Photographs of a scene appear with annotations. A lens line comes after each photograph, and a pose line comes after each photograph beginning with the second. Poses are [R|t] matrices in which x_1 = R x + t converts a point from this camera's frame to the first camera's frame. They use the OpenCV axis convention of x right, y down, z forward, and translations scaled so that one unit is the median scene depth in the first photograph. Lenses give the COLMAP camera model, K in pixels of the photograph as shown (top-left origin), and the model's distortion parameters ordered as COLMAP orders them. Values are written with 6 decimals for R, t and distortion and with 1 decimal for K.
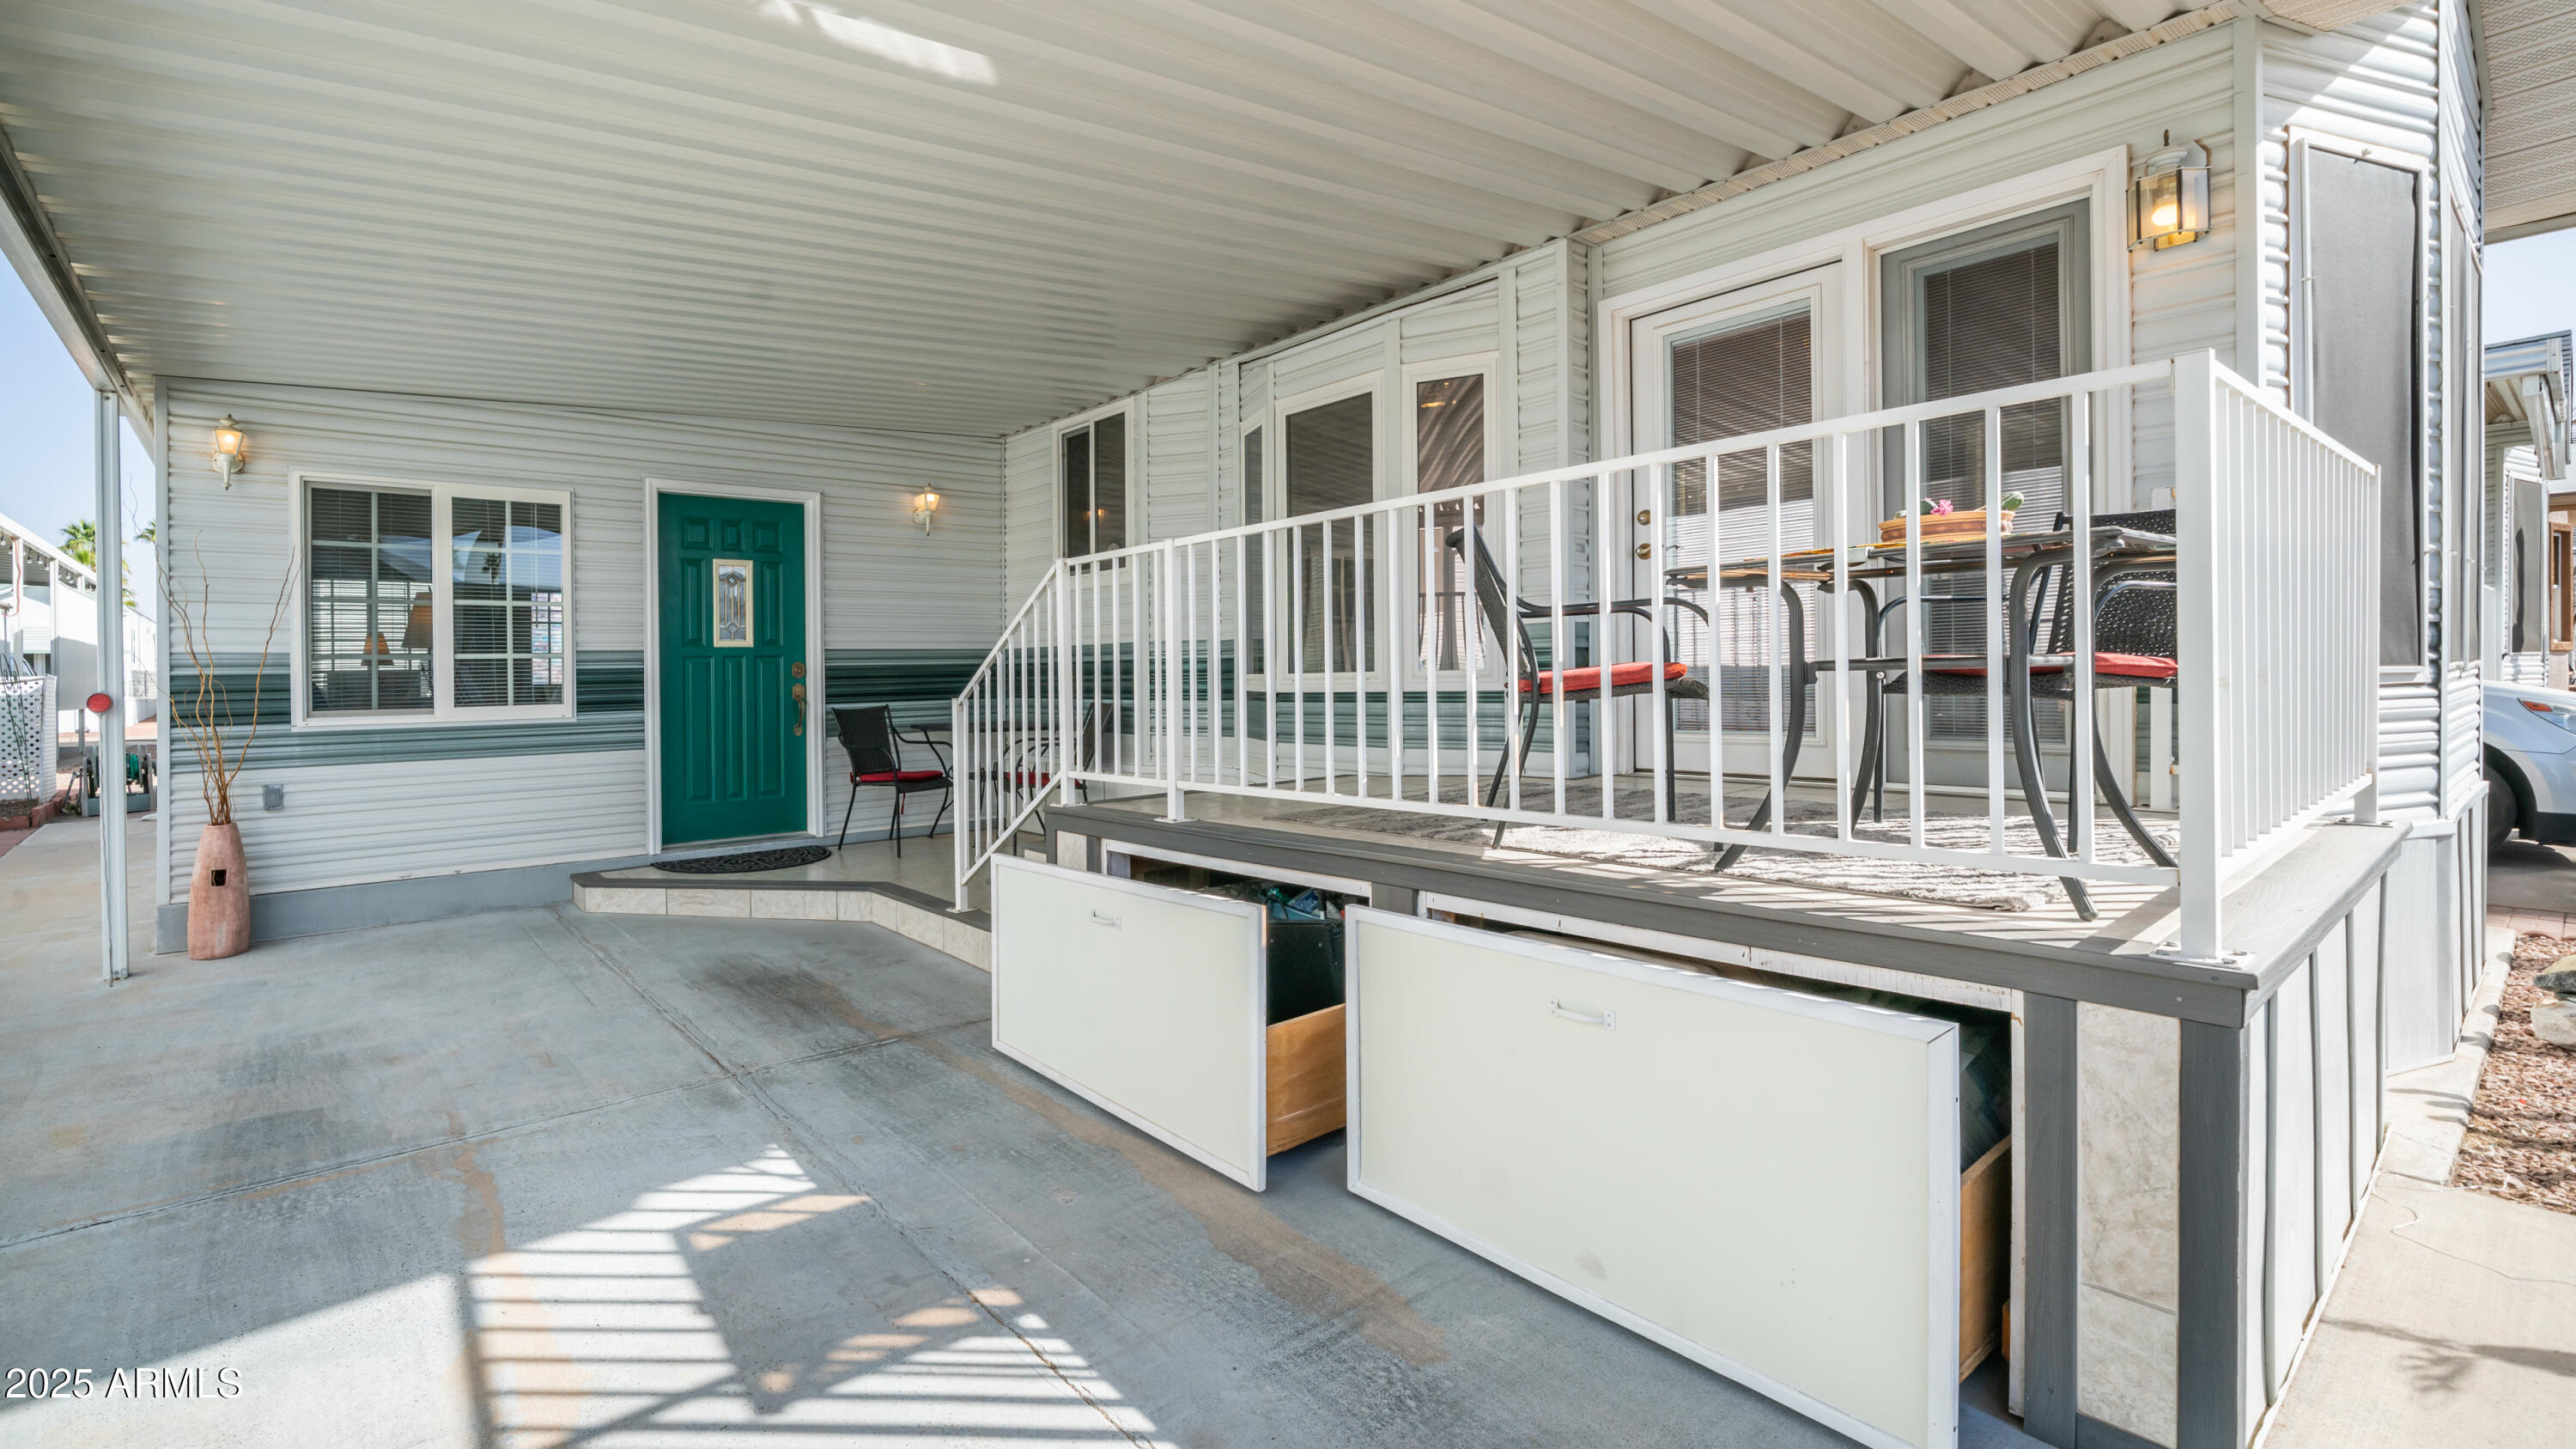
lens RADIAL K [[1123.4, 0, 1123.7], [0, 1123.4, 696.8], [0, 0, 1]] dist [0.000077, 0.001069]
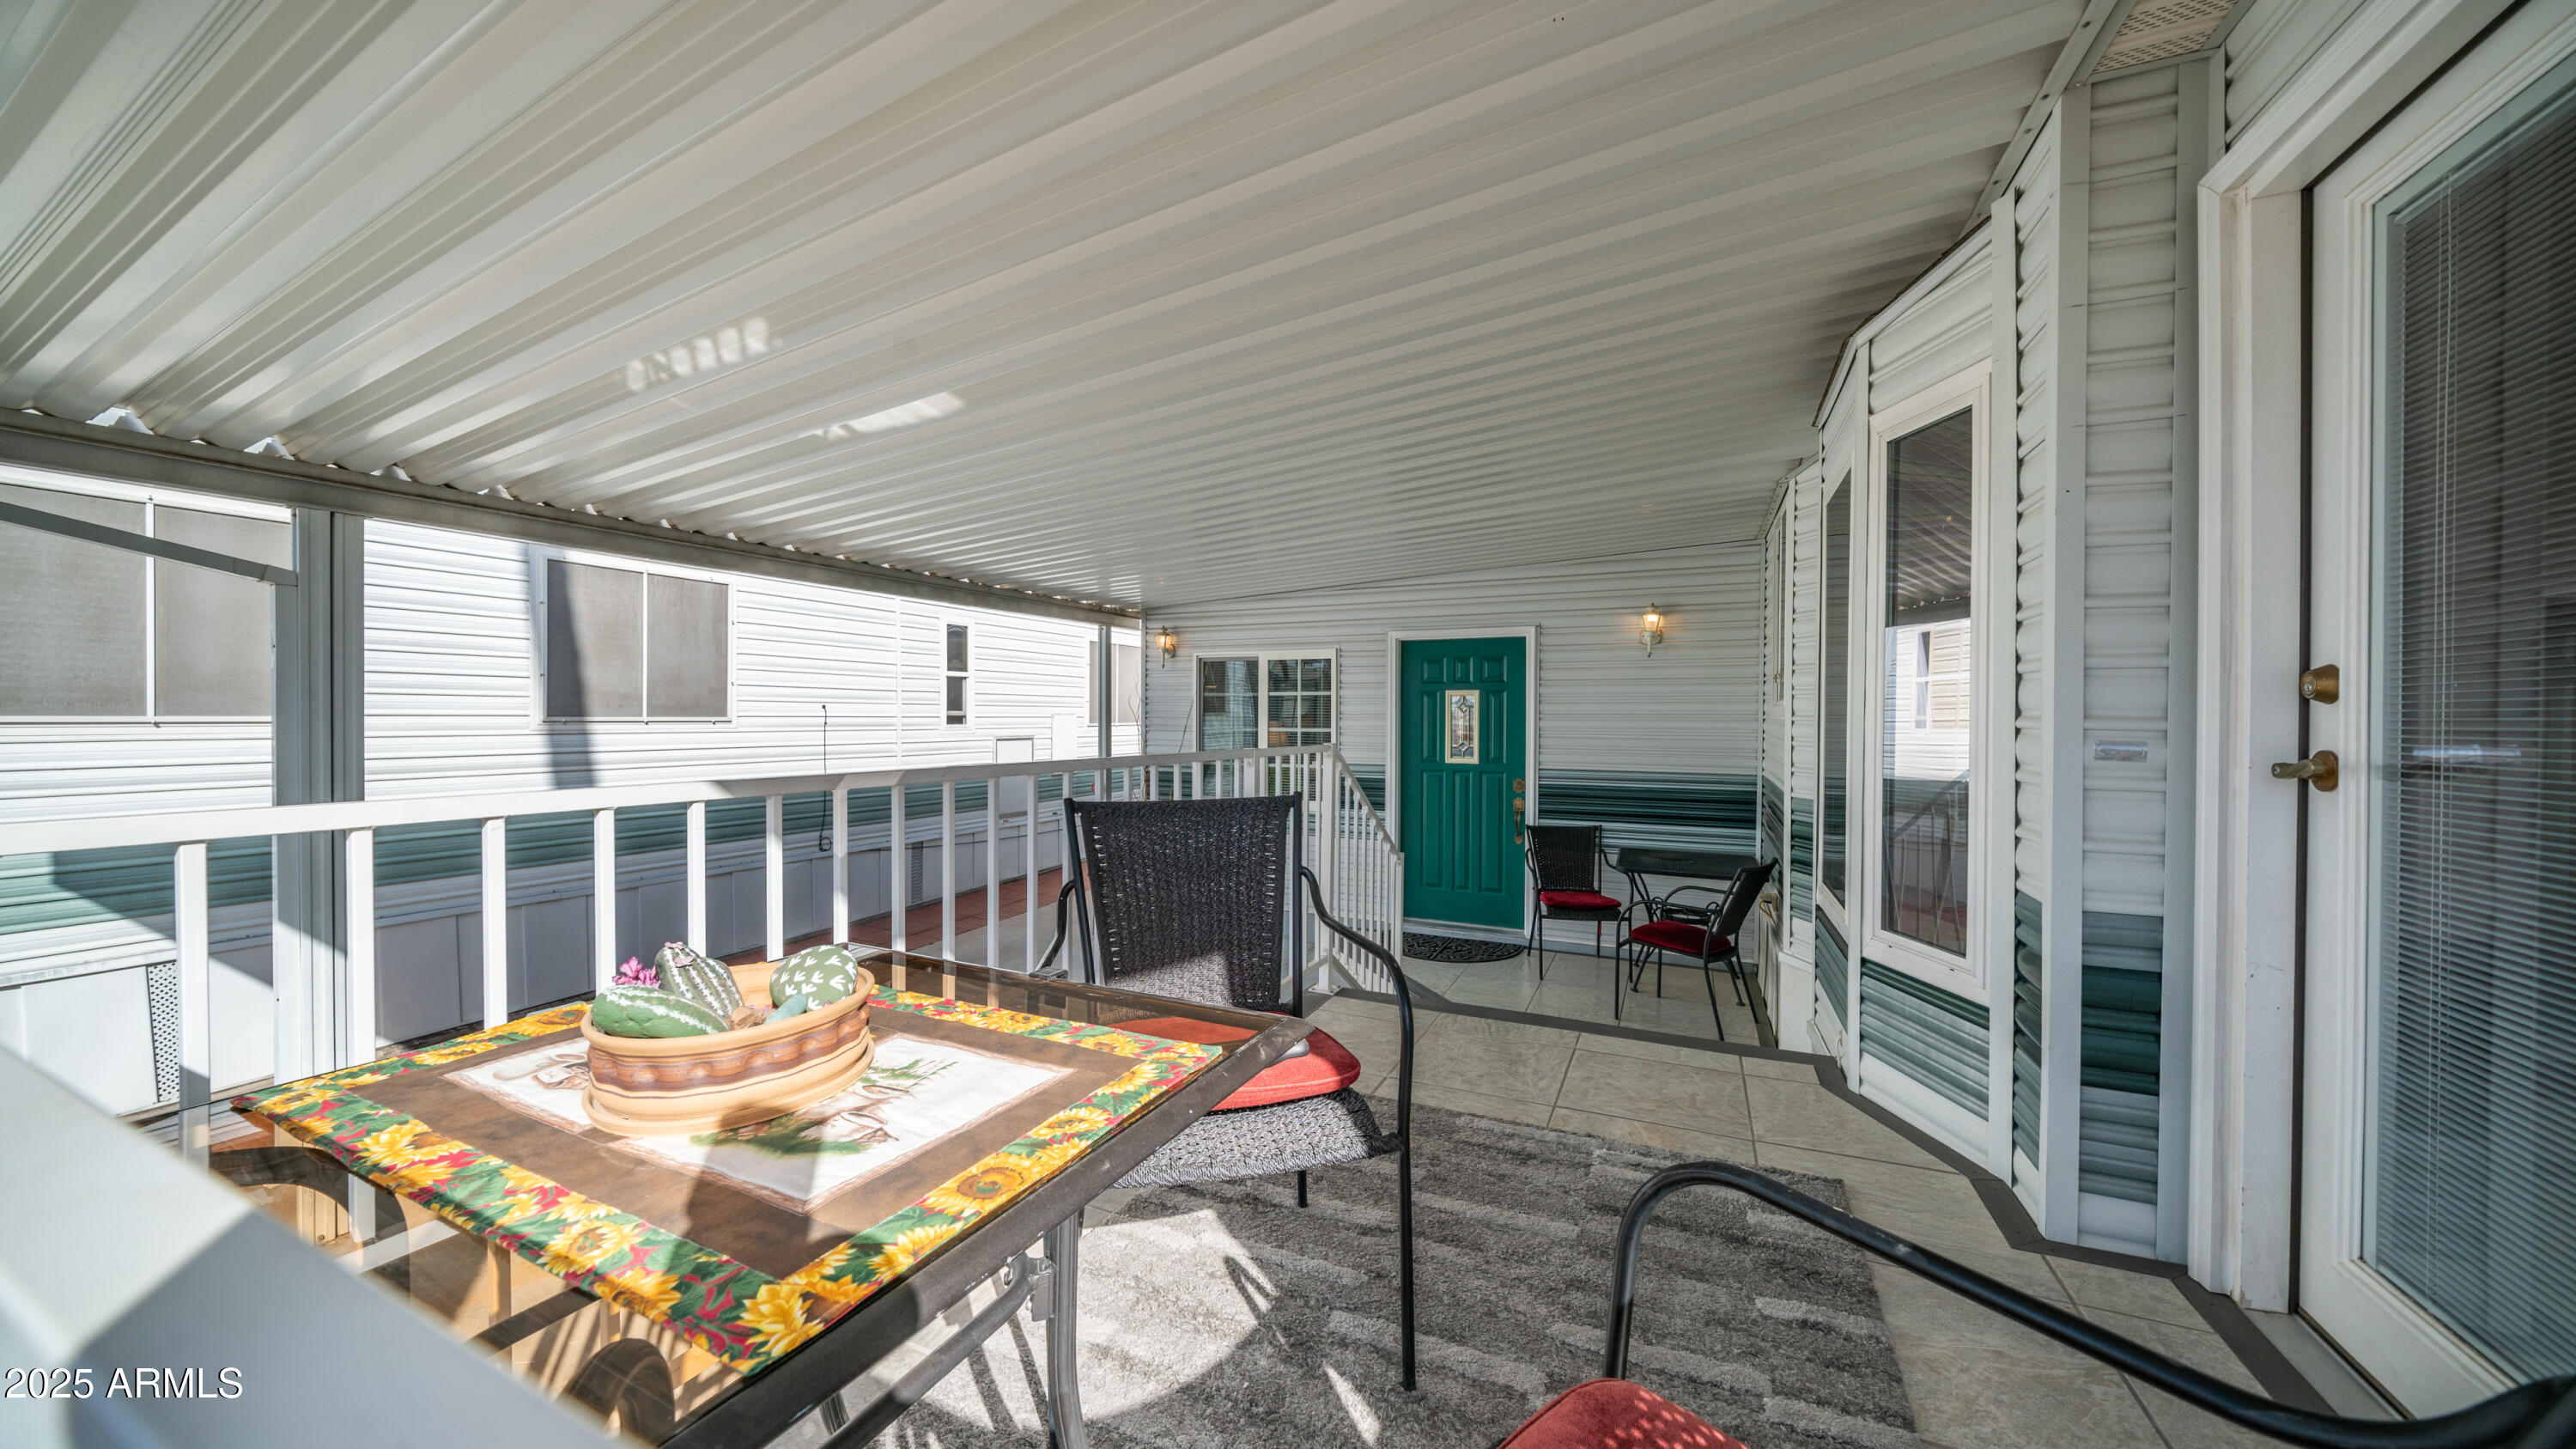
lens RADIAL K [[904.4, 0, 1268.3], [0, 904.4, 722.4], [0, 0, 1]] dist [-0.003439, 0.000356]
pose [[0.463241, 0.029745, -0.885733, 0.542618], [-0.027462, 0.999438, 0.019201, -0.134345], [0.885807, 0.015429, 0.463797, 0.499850]]
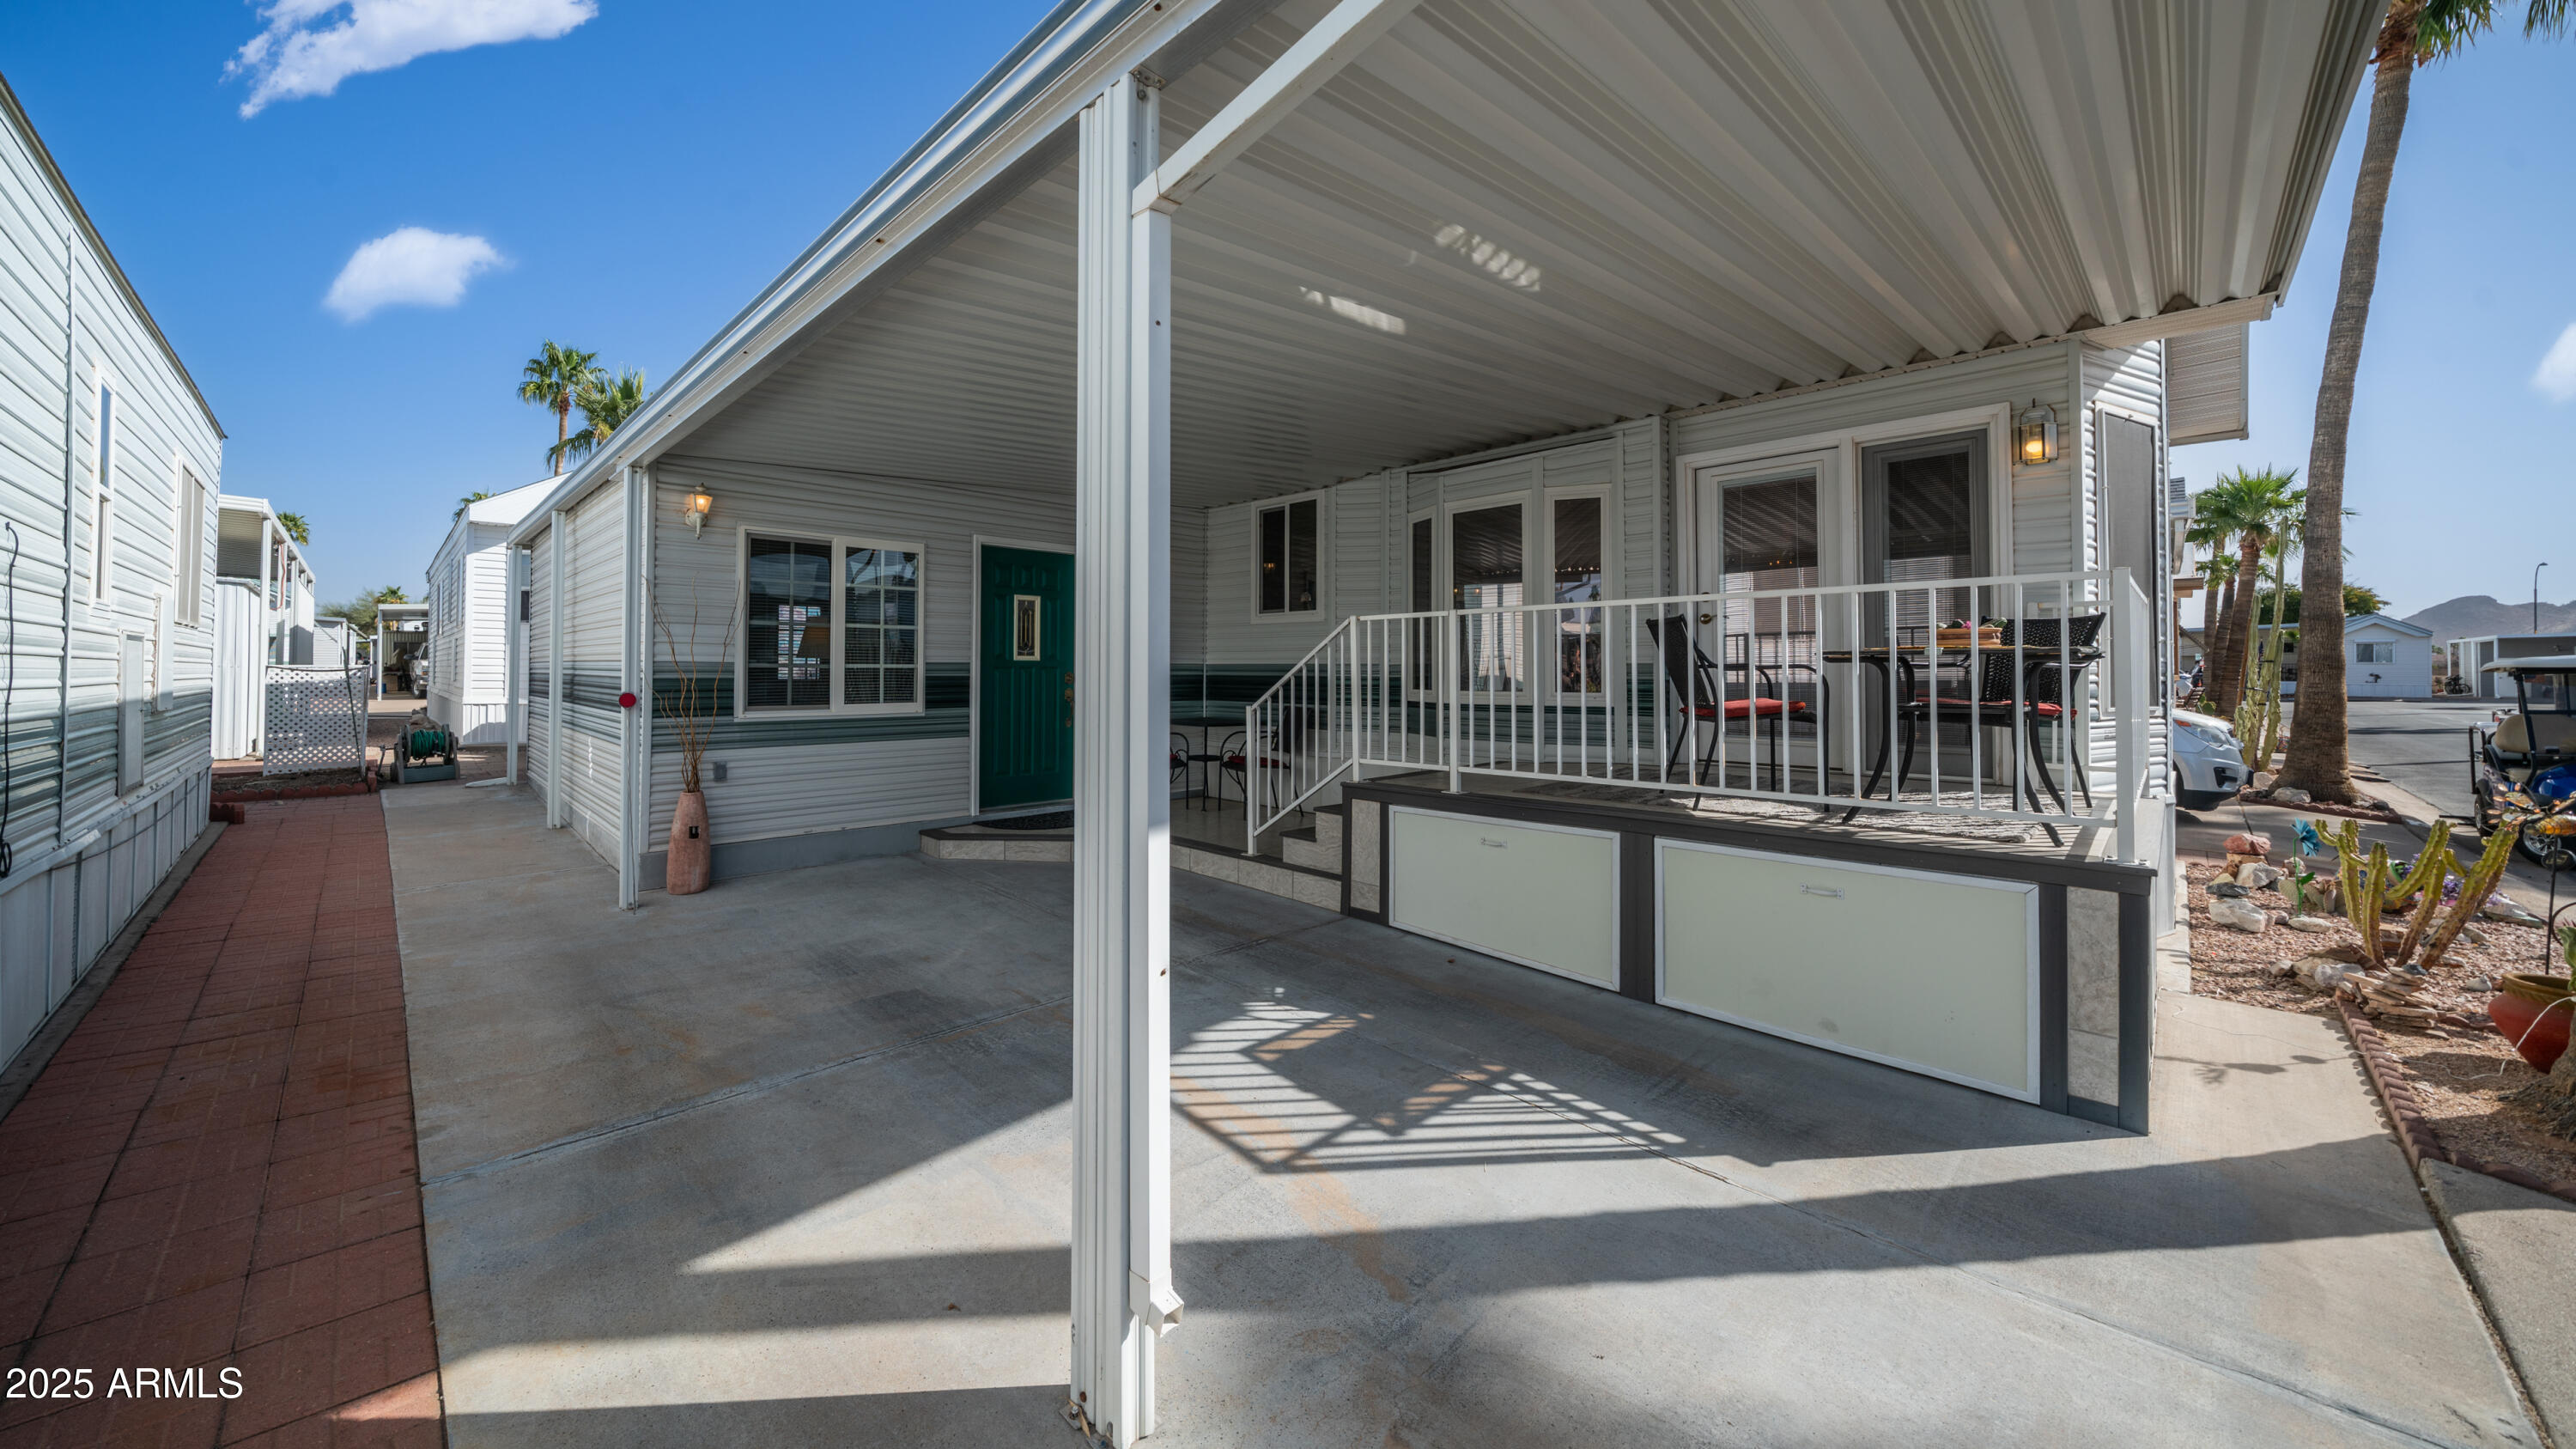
lens RADIAL K [[904.4, 0, 1245.8], [0, 904.4, 680.2], [0, 0, 1]] dist [-0.003439, 0.000356]
pose [[0.991178, 0.018653, 0.131216, -0.308248], [-0.017619, 0.999804, -0.009035, -0.020938], [-0.131358, 0.006644, 0.991313, -0.149290]]
